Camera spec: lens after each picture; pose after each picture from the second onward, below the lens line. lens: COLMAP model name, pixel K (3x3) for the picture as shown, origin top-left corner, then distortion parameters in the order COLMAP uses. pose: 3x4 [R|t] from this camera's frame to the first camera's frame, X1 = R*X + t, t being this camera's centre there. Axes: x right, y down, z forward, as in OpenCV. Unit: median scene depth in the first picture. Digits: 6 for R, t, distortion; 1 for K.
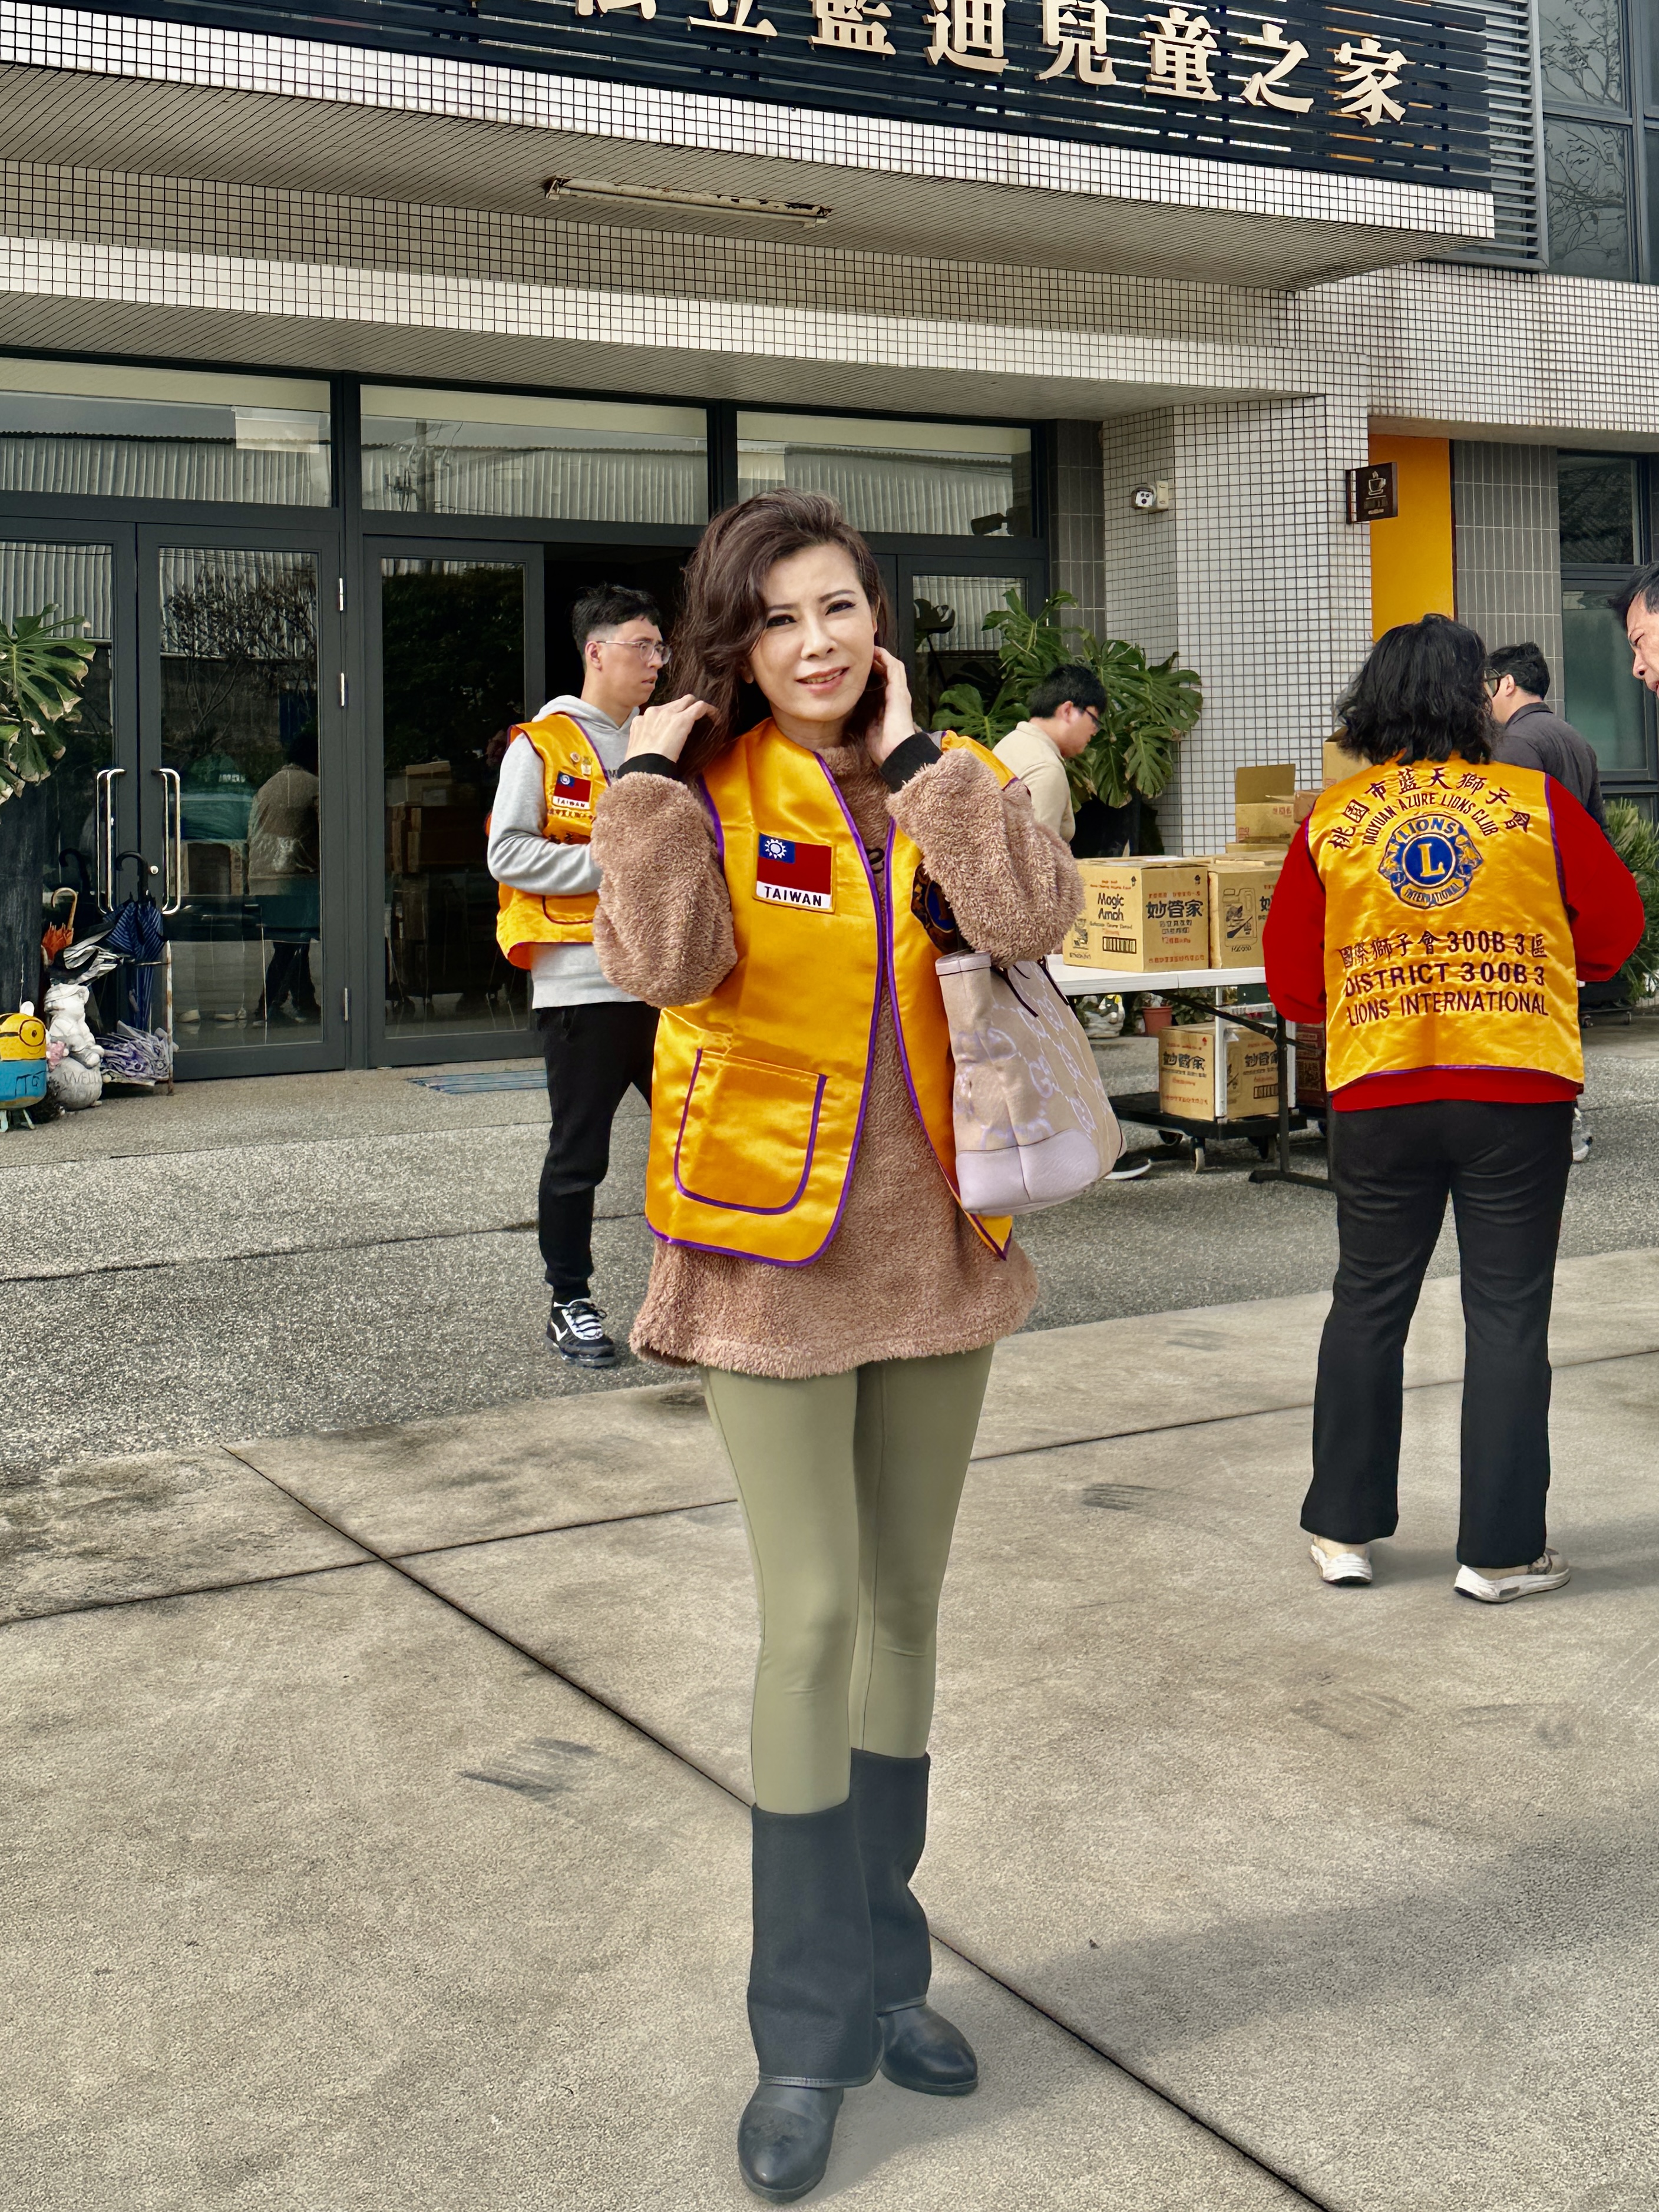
lens RADIAL K [[2890.9, 0, 812.2], [0, 2890.9, 753.5], [0, 0, 1]] dist [0.128182, 0.000000]
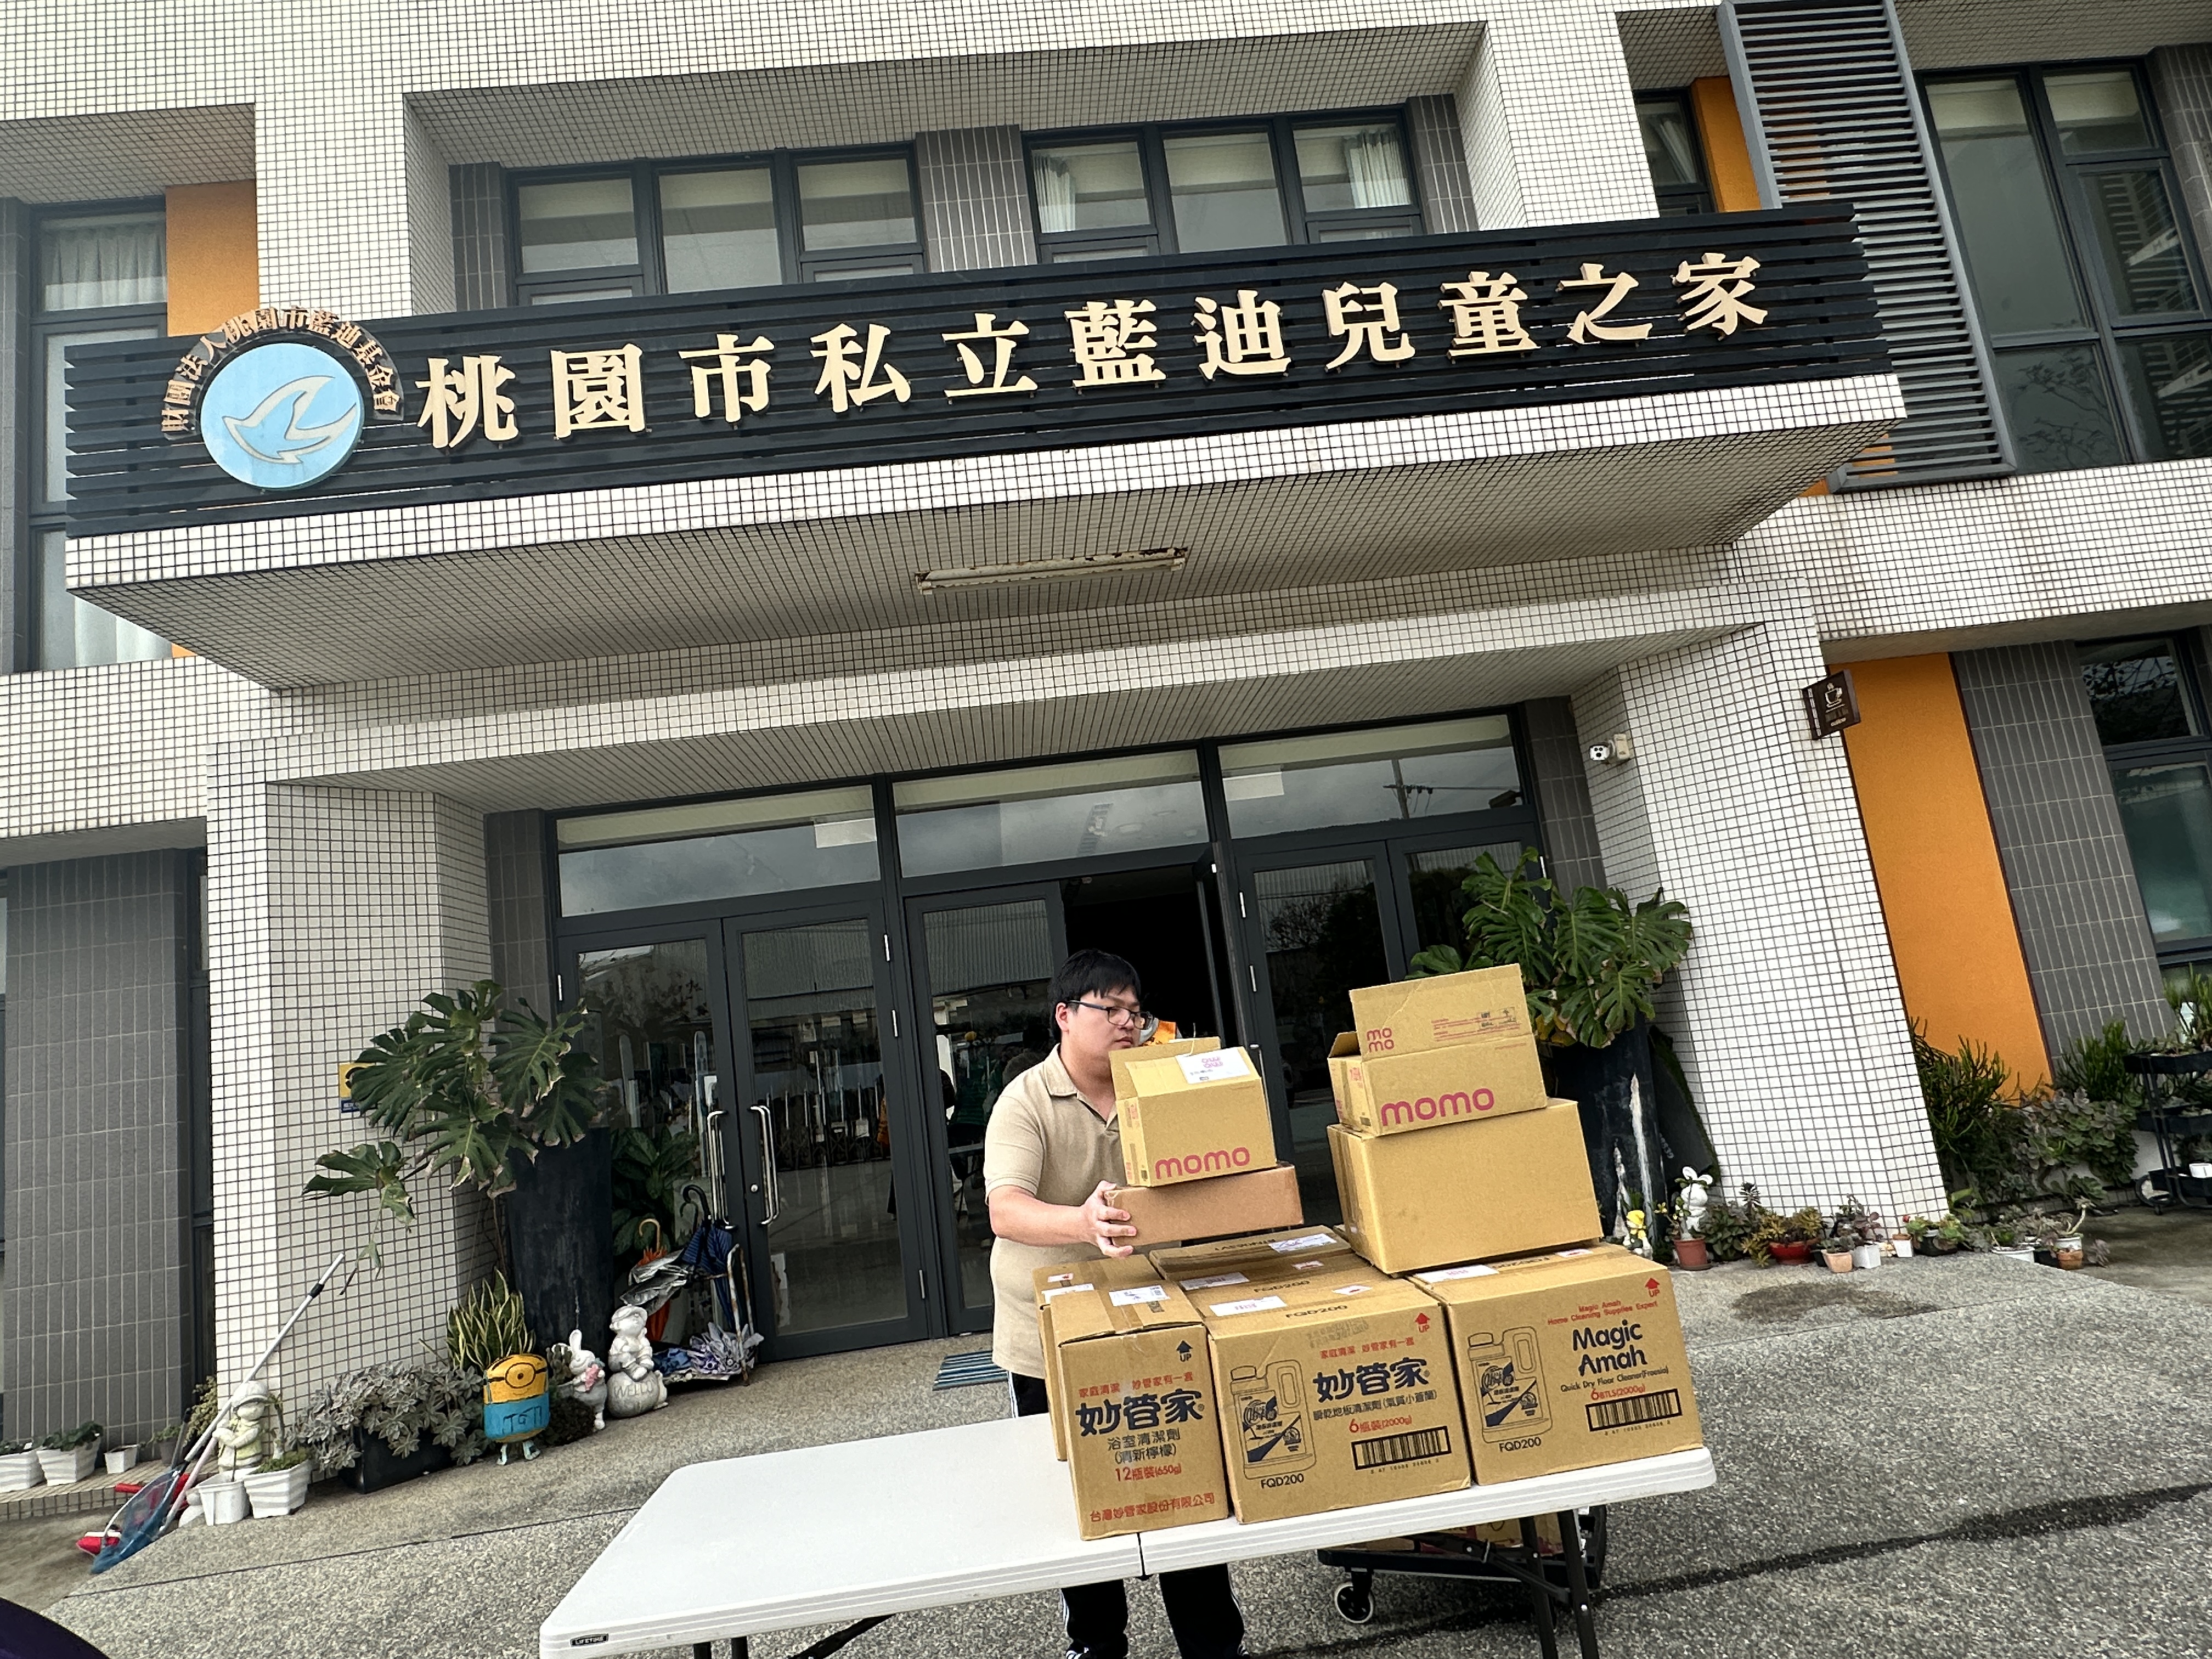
lens RADIAL K [[1274.6, 0, 1087.1], [0, 1274.6, 841.9], [0, 0, 1]] dist [0.001834, 0.000157]
pose [[0.887858, -0.161378, -0.430889, 0.157471], [0.119925, 0.985271, -0.121898, -0.021657], [0.444214, 0.056553, 0.894134, 0.532826]]
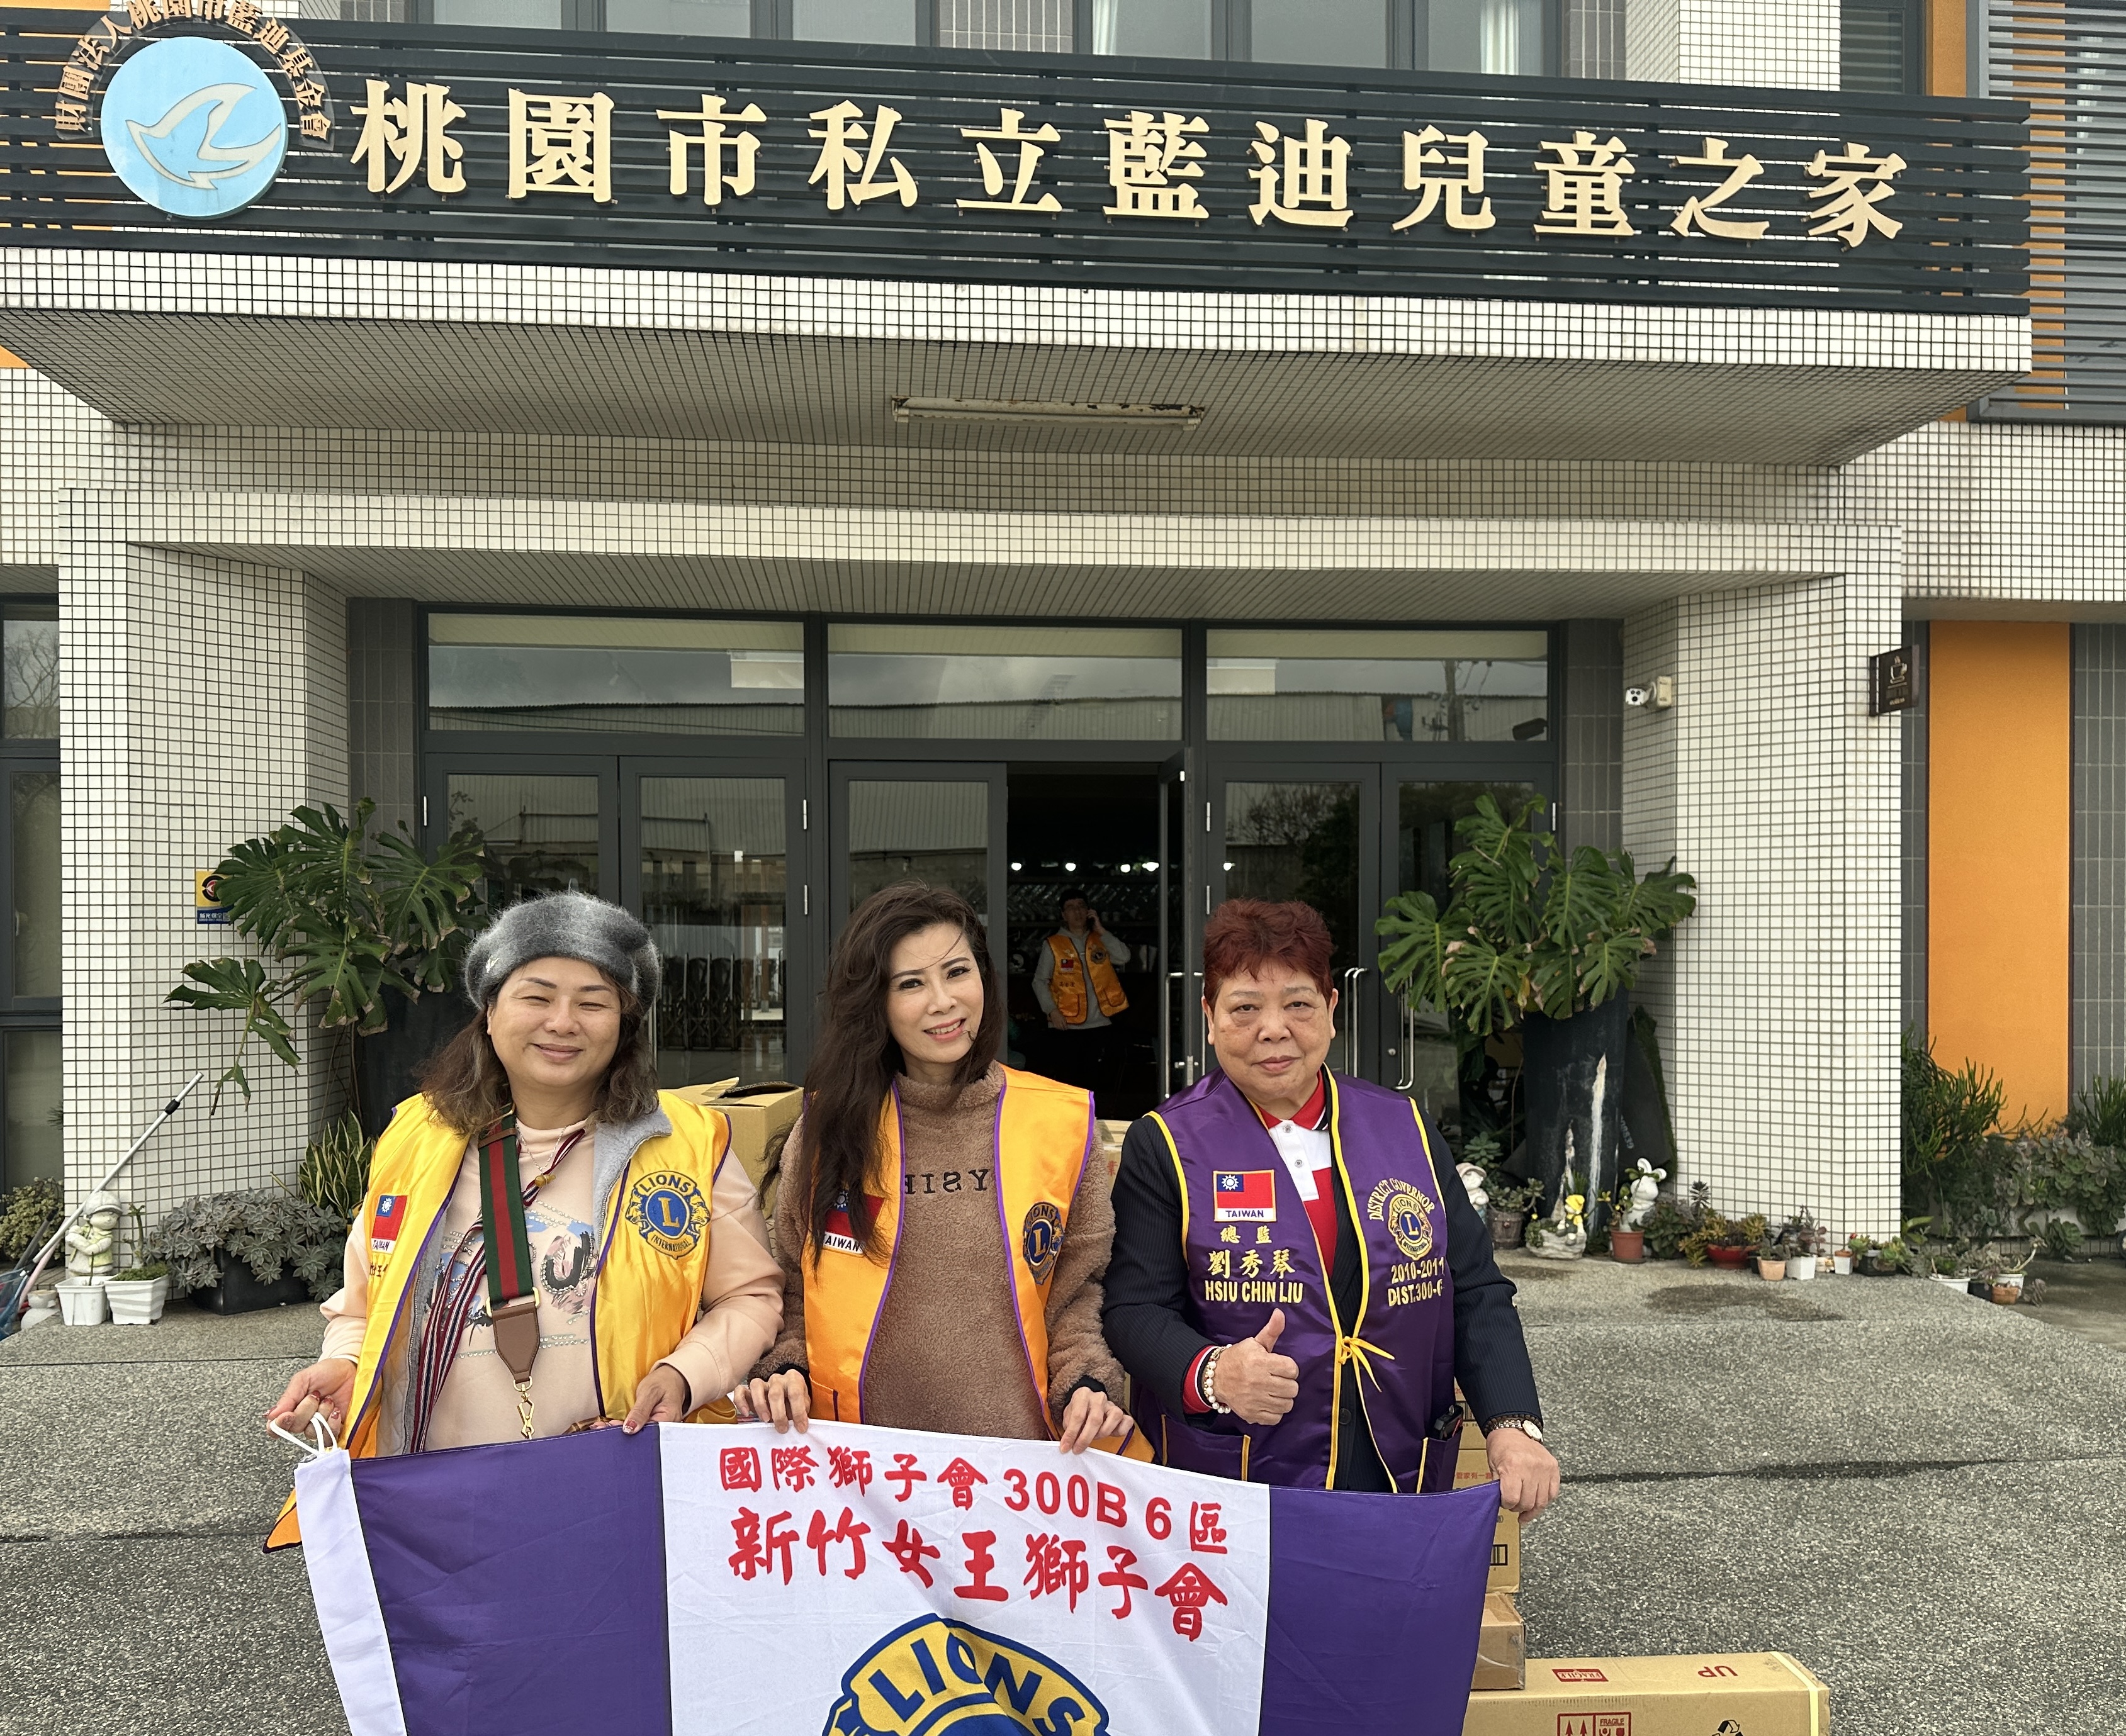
lens RADIAL K [[1755.6, 0, 1044.6], [0, 1755.6, 962.2], [0, 0, 1]] dist [0.082168, -0.099344]
pose [[0.908582, 0.024437, -0.416991, 0.199370], [-0.004846, 0.998837, 0.047976, -0.030119], [0.417678, -0.041569, 0.907644, 0.419485]]
